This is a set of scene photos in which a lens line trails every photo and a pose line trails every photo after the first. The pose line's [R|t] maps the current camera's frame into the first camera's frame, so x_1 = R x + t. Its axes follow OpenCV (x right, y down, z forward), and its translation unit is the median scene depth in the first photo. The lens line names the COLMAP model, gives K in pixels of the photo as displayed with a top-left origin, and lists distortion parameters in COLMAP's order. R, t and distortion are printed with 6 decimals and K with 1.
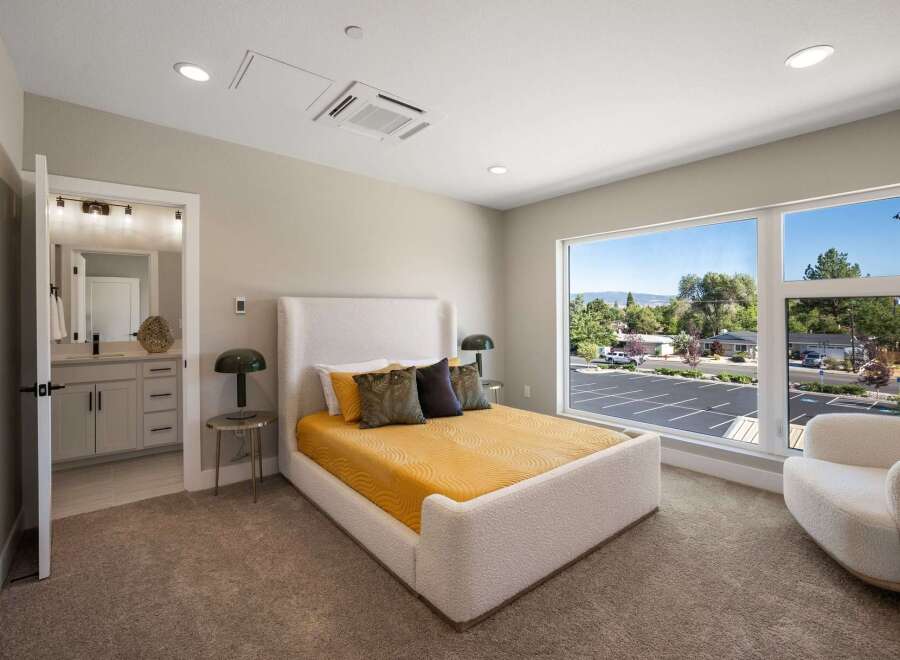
lens RADIAL K [[427.3, 0, 447.9], [0, 427.3, 327.5], [0, 0, 1]] dist [-0.002569, -0.000277]
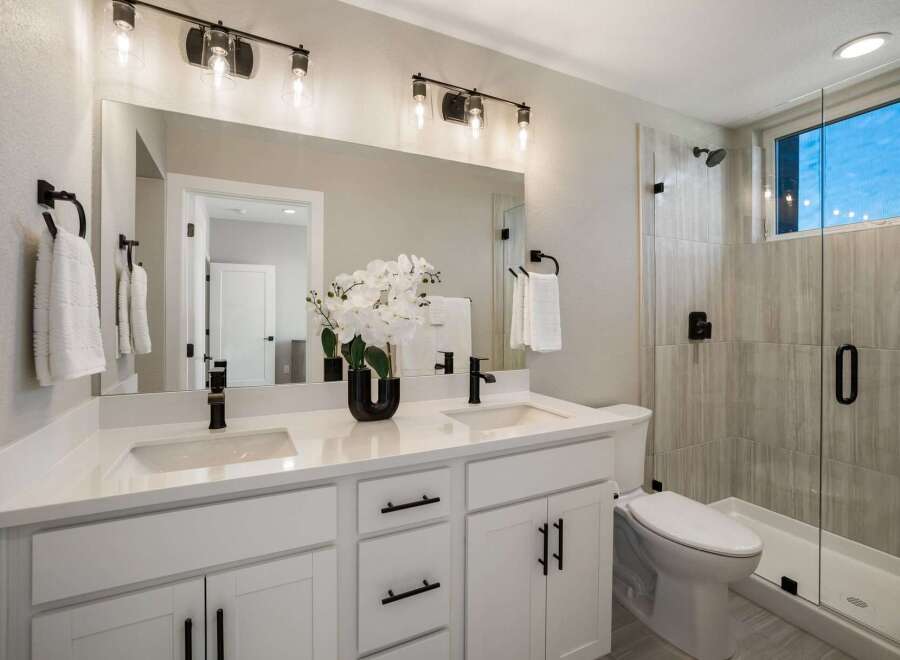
lens RADIAL K [[427.3, 0, 447.9], [0, 427.3, 323.4], [0, 0, 1]] dist [-0.002569, -0.000277]
pose [[0.975593, -0.002644, -0.219570, -0.520562], [0.001024, 0.999971, -0.007490, -0.017355], [0.219583, 0.007083, 0.975568, 0.645373]]
